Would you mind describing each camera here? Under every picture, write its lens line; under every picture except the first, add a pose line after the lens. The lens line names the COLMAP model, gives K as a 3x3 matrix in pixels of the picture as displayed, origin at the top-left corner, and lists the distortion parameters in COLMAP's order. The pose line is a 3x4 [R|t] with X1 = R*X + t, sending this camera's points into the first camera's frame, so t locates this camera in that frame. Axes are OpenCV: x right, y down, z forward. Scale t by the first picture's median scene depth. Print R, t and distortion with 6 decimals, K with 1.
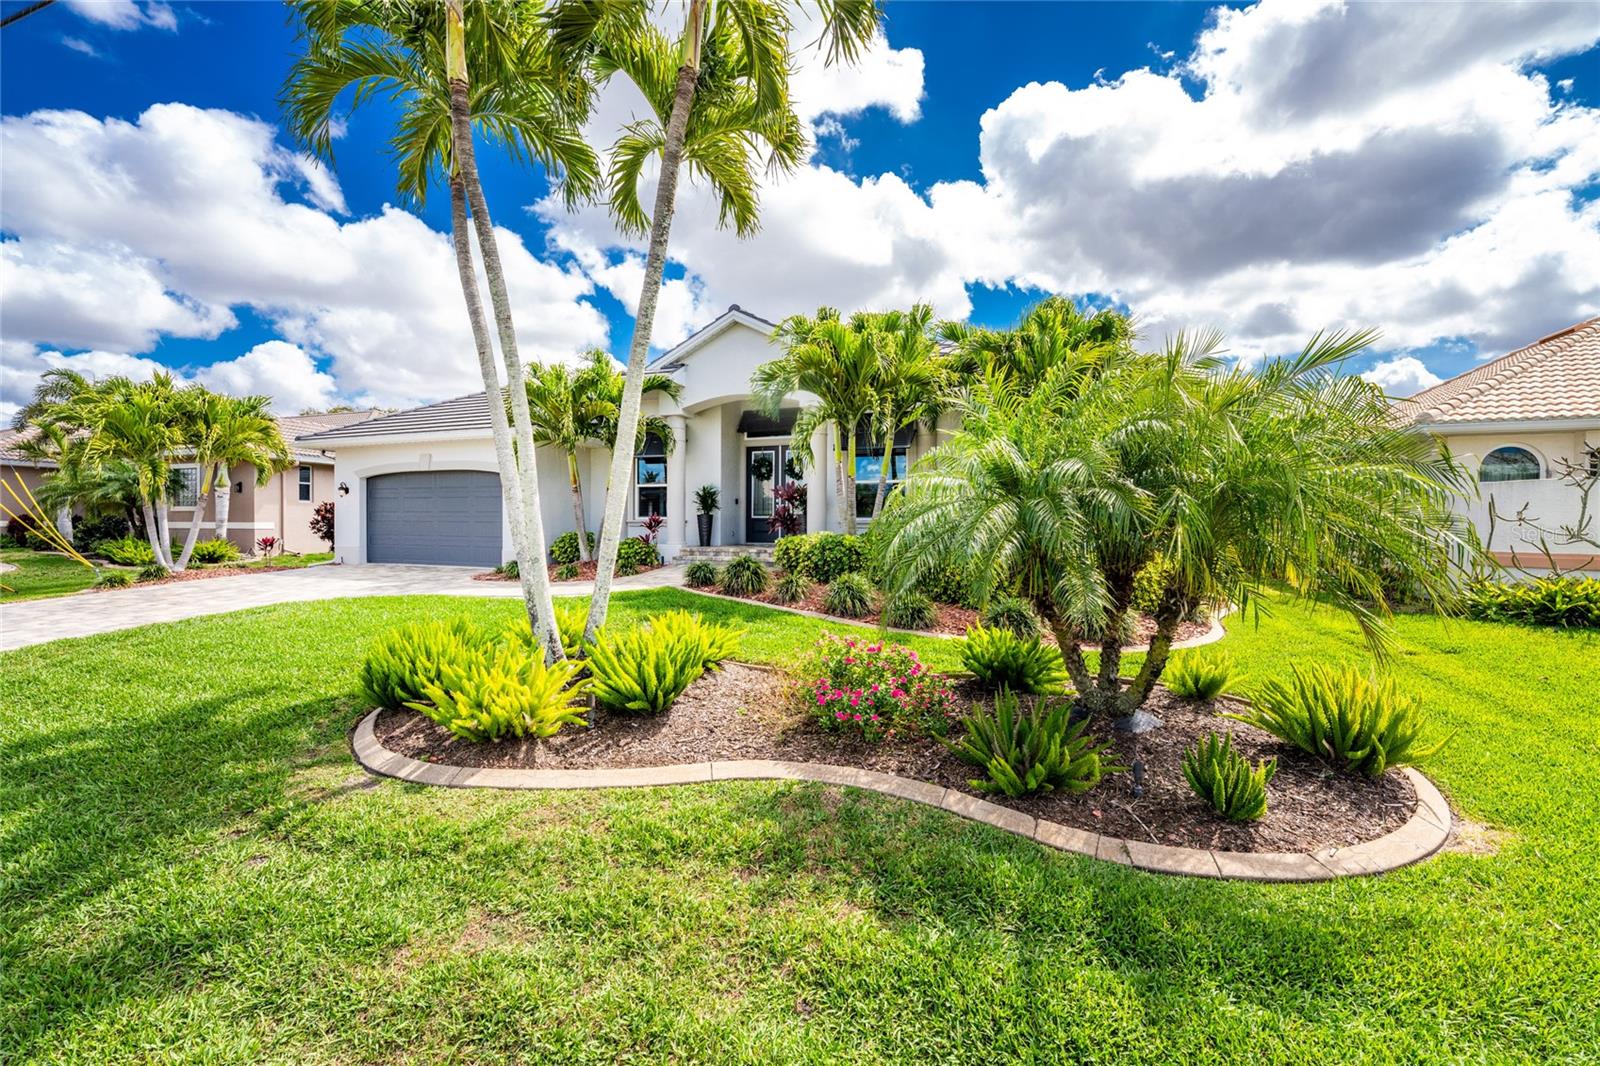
lens RADIAL K [[646.4, 0, 804.3], [0, 646.4, 529.4], [0, 0, 1]] dist [-0.023848, 0.000628]
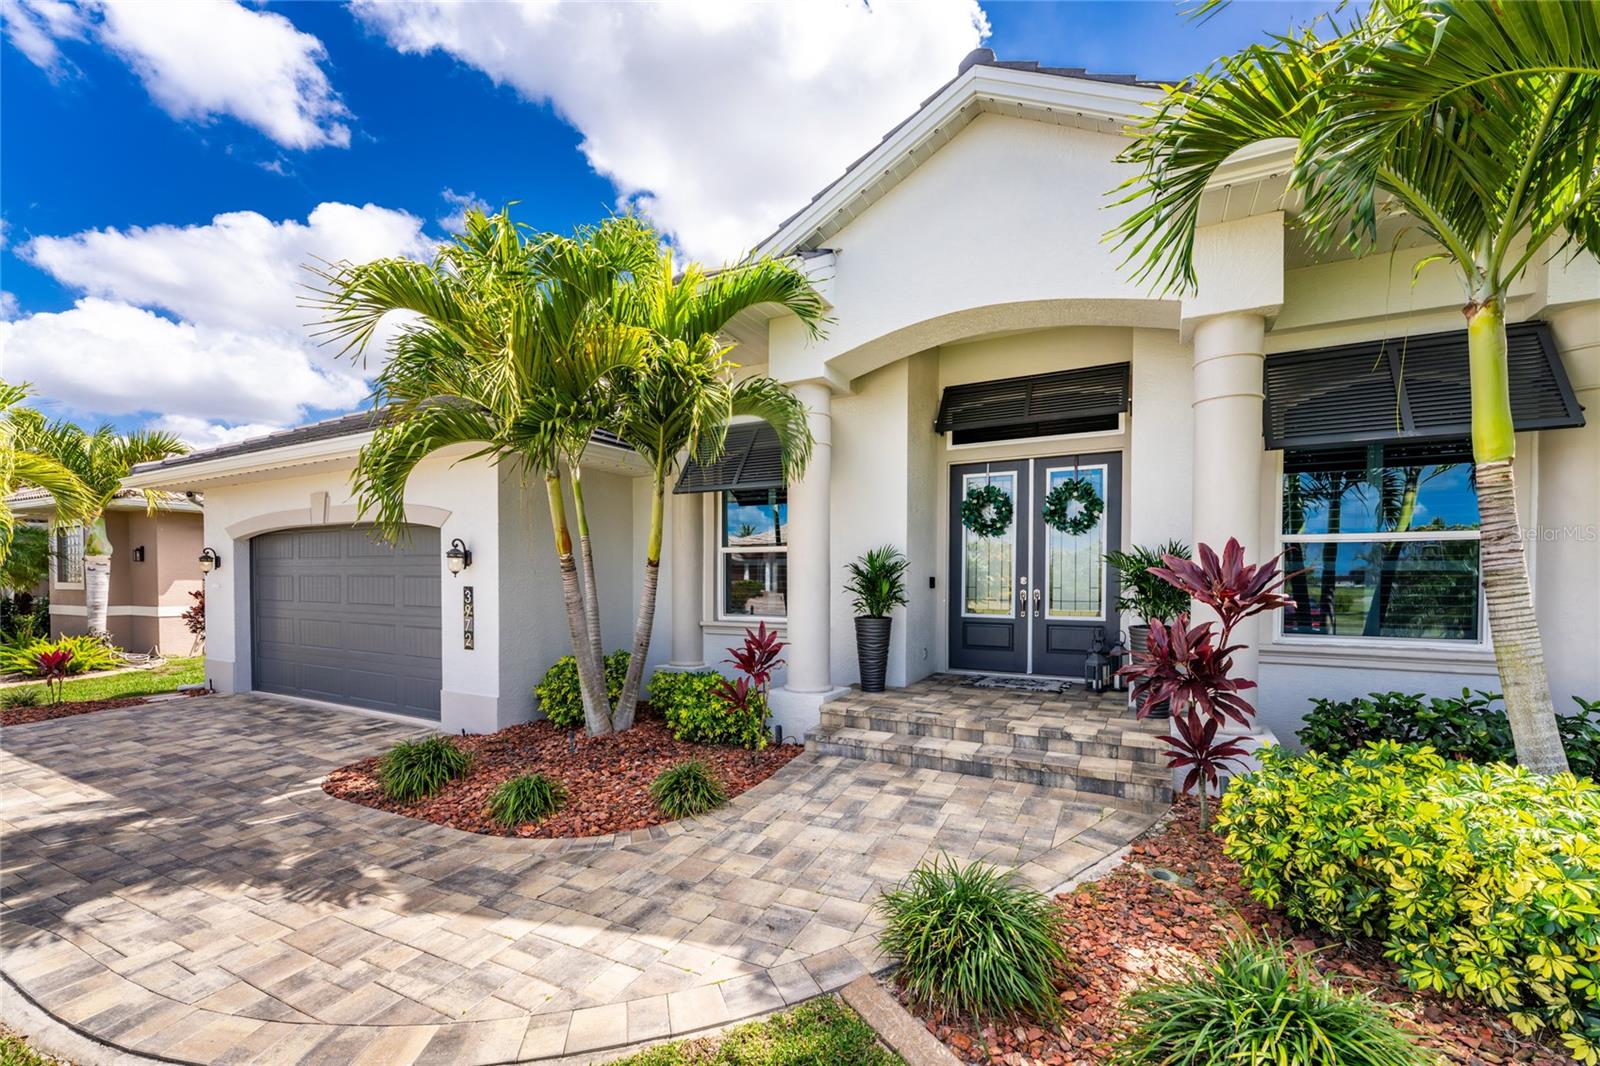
lens RADIAL K [[656.1, 0, 798.1], [0, 656.1, 584.6], [0, 0, 1]] dist [0.001315, -0.000031]
pose [[0.988485, -0.000018, -0.151320, -0.130622], [-0.000041, 1.000000, -0.000387, -0.042533], [0.151320, 0.000388, 0.988485, 0.535028]]
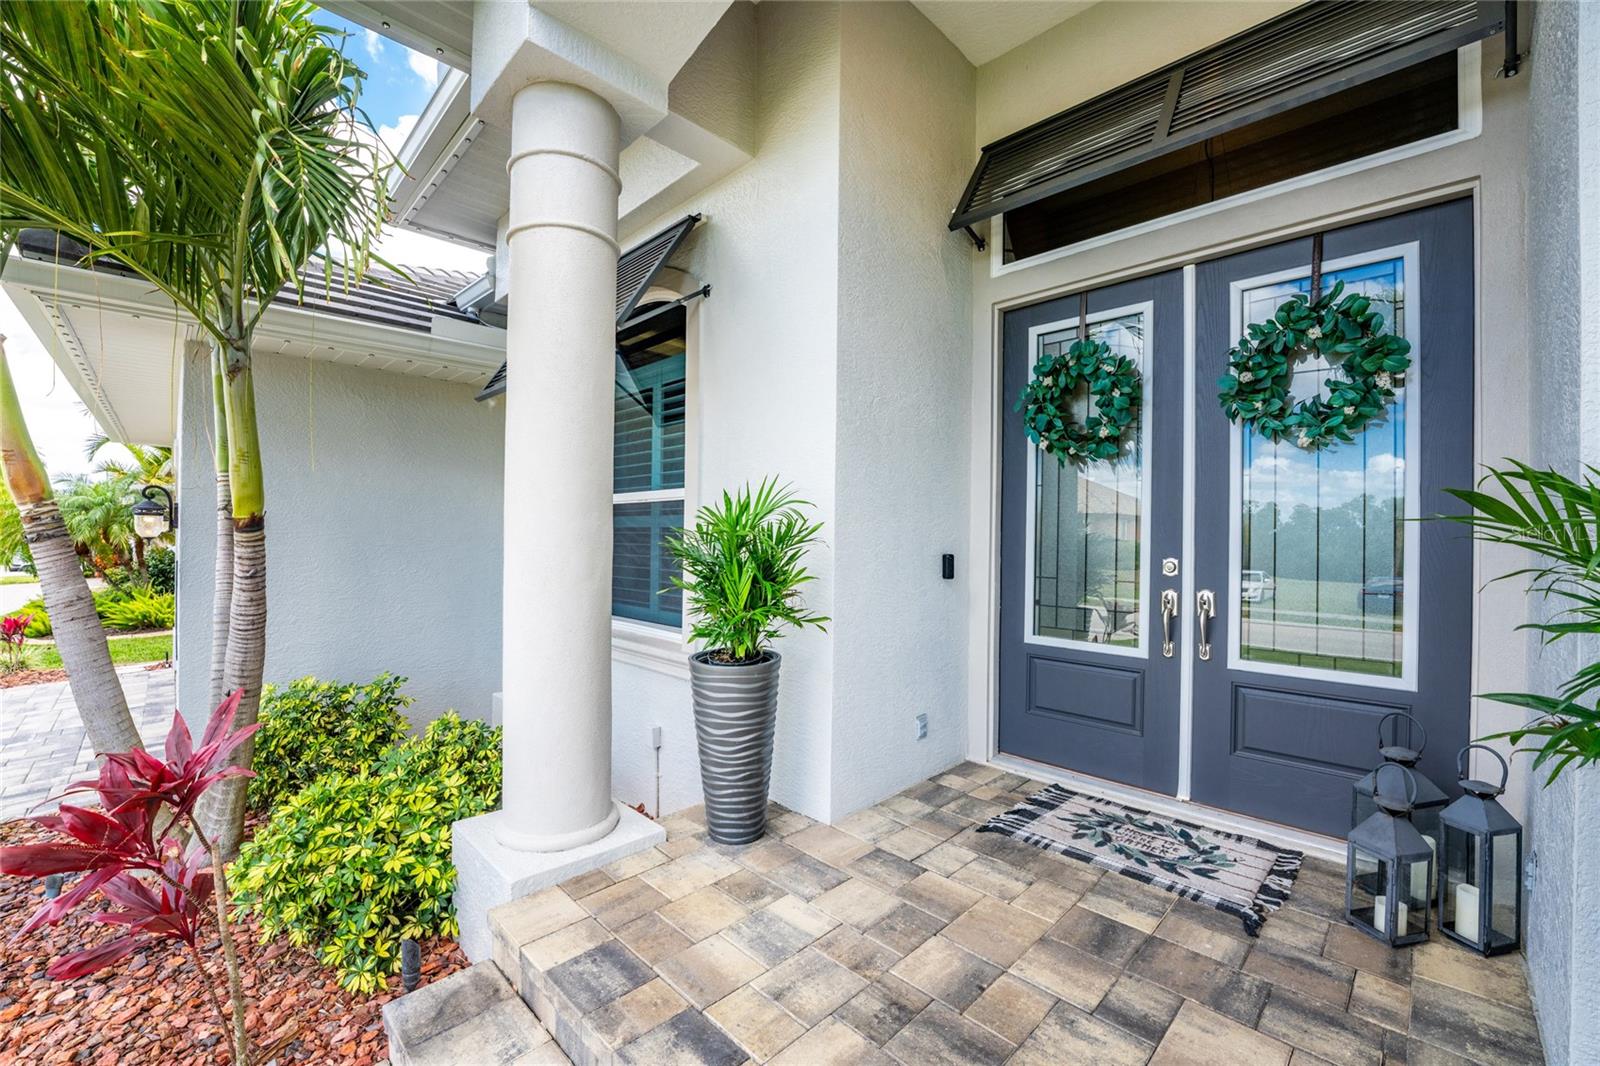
lens RADIAL K [[646.4, 0, 804.3], [0, 646.4, 529.4], [0, 0, 1]] dist [-0.023848, 0.000628]
pose [[0.899183, 0.001688, -0.437569, -0.056565], [-0.013792, 0.999605, -0.024487, -0.050272], [0.437355, 0.028053, 0.898851, 0.809513]]
